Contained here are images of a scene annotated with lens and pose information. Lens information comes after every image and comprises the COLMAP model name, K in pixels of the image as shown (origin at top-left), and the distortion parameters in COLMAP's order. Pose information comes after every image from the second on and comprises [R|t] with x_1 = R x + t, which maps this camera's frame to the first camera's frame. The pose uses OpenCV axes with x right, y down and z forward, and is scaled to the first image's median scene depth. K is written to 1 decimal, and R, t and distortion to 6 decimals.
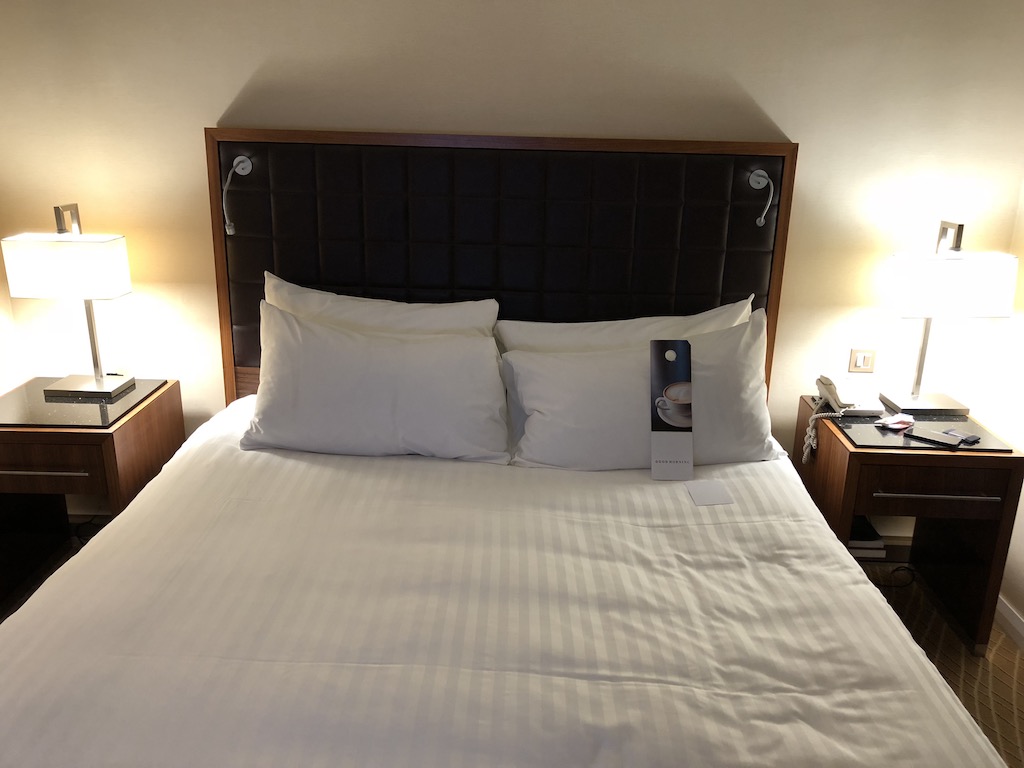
lens RADIAL K [[828.7, 0, 519.9], [0, 828.7, 393.4], [0, 0, 1]] dist [-0.003251, 0.000356]
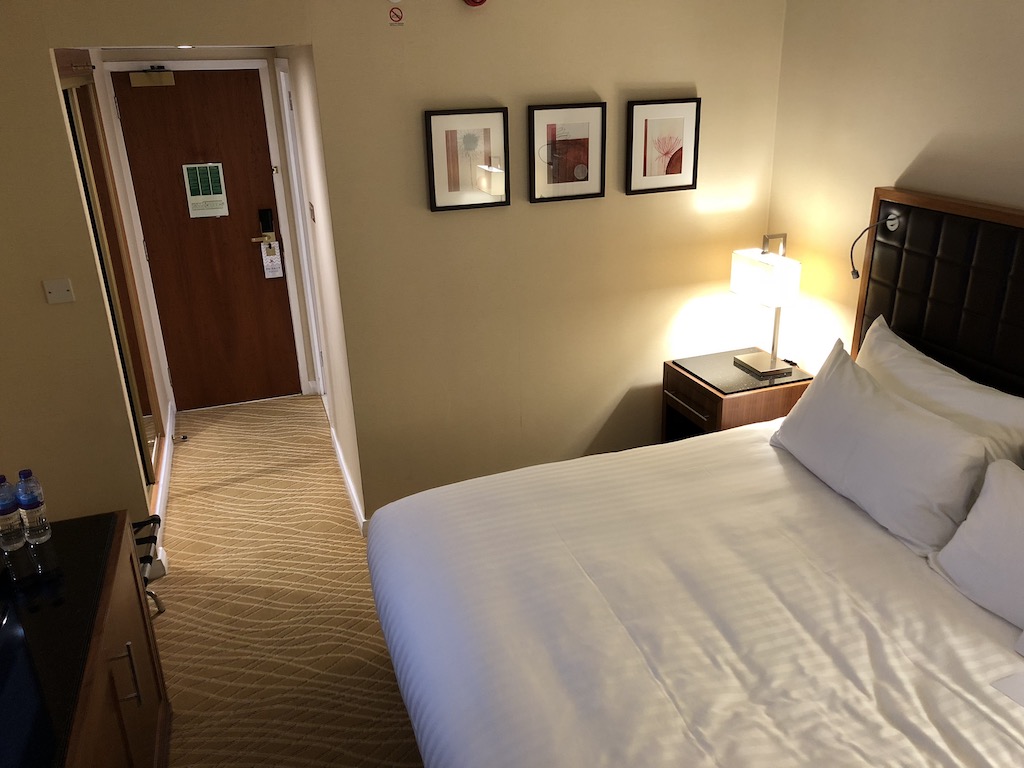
lens RADIAL K [[828.7, 0, 518.2], [0, 828.7, 378.3], [0, 0, 1]] dist [-0.003251, 0.000356]
pose [[0.331842, 0.303578, -0.893152, 0.588327], [-0.278743, 0.936081, 0.214605, -0.176097], [0.901212, 0.177745, 0.395251, 0.119562]]
